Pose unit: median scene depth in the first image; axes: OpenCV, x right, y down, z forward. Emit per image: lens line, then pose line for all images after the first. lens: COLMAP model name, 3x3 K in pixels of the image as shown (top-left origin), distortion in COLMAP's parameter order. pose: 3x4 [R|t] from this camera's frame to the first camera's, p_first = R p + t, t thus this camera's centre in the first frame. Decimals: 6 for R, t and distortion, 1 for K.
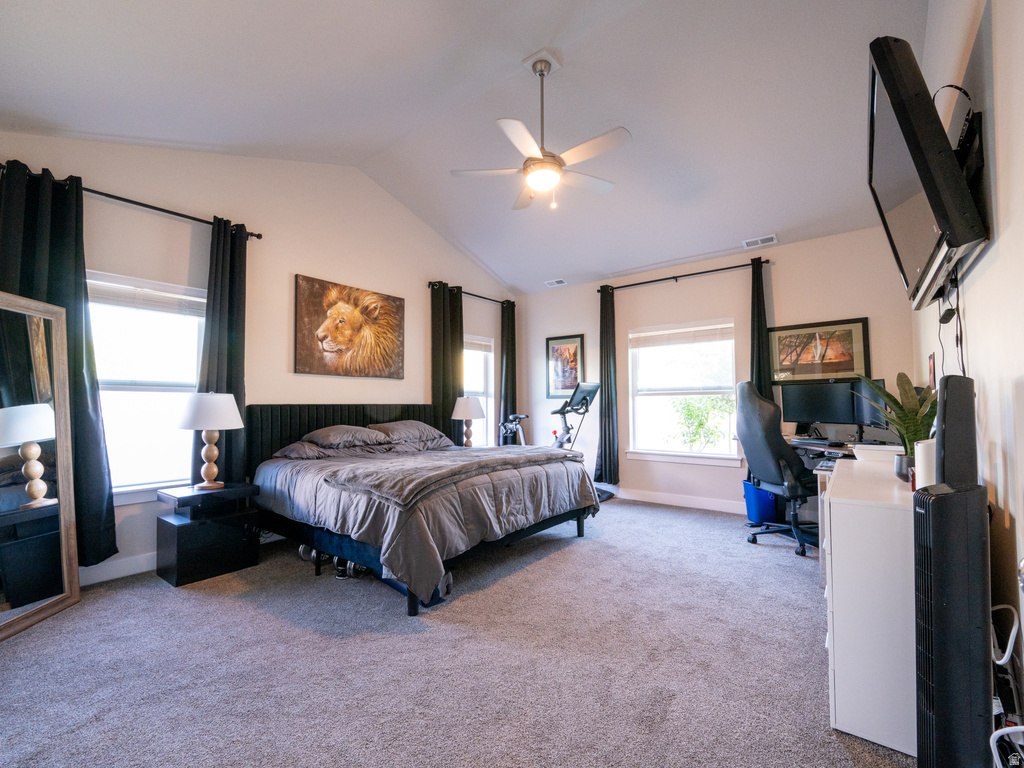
lens RADIAL K [[450.7, 0, 515.6], [0, 450.7, 388.6], [0, 0, 1]] dist [-0.002208, -0.000463]
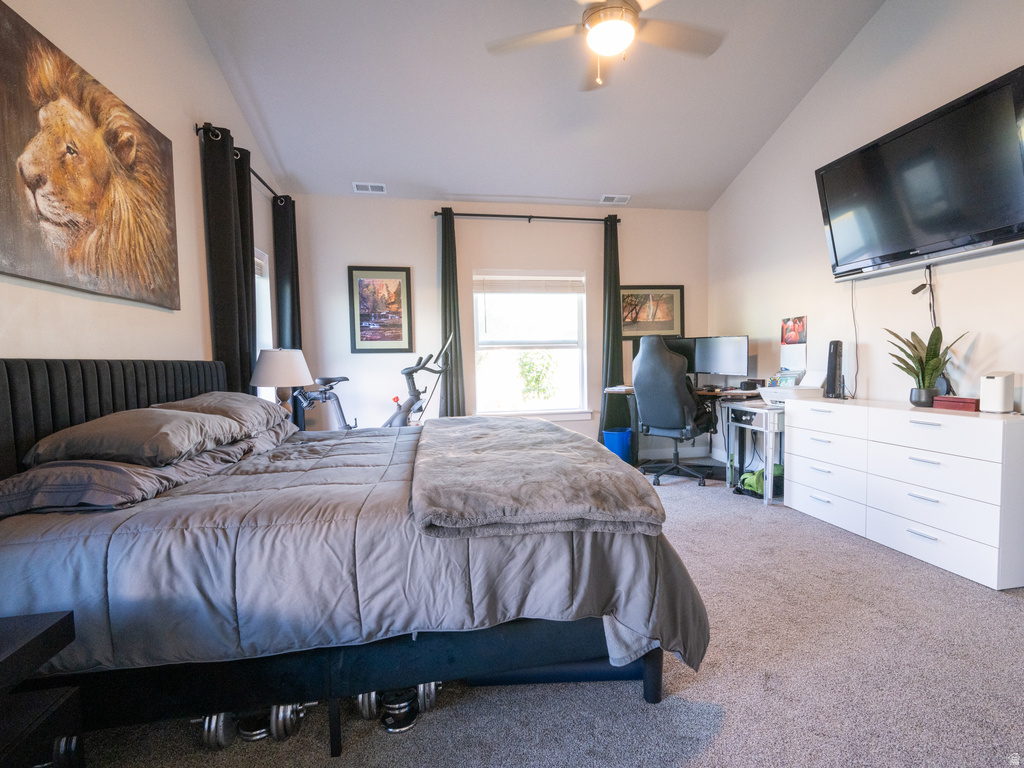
lens RADIAL K [[484.5, 0, 526.7], [0, 484.5, 390.5], [0, 0, 1]] dist [-0.002045, 0.000295]
pose [[0.659834, -0.052808, 0.749554, -0.446181], [-0.011744, 0.996681, 0.080556, 0.021858], [-0.751320, -0.061957, 0.657024, 0.403142]]
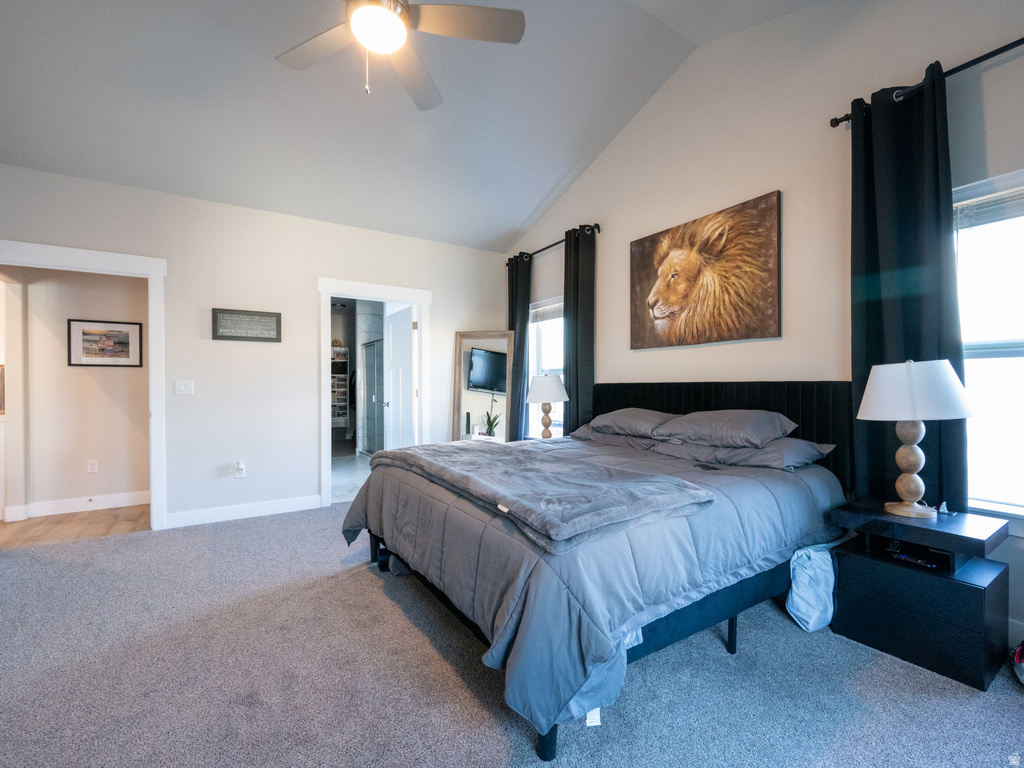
lens RADIAL K [[450.7, 0, 509.0], [0, 450.7, 389.4], [0, 0, 1]] dist [-0.002208, -0.000463]
pose [[-0.327535, 0.007656, -0.944808, 0.429330], [0.036596, 0.999320, -0.004590, 0.038335], [0.944130, -0.036080, -0.327592, 0.966866]]
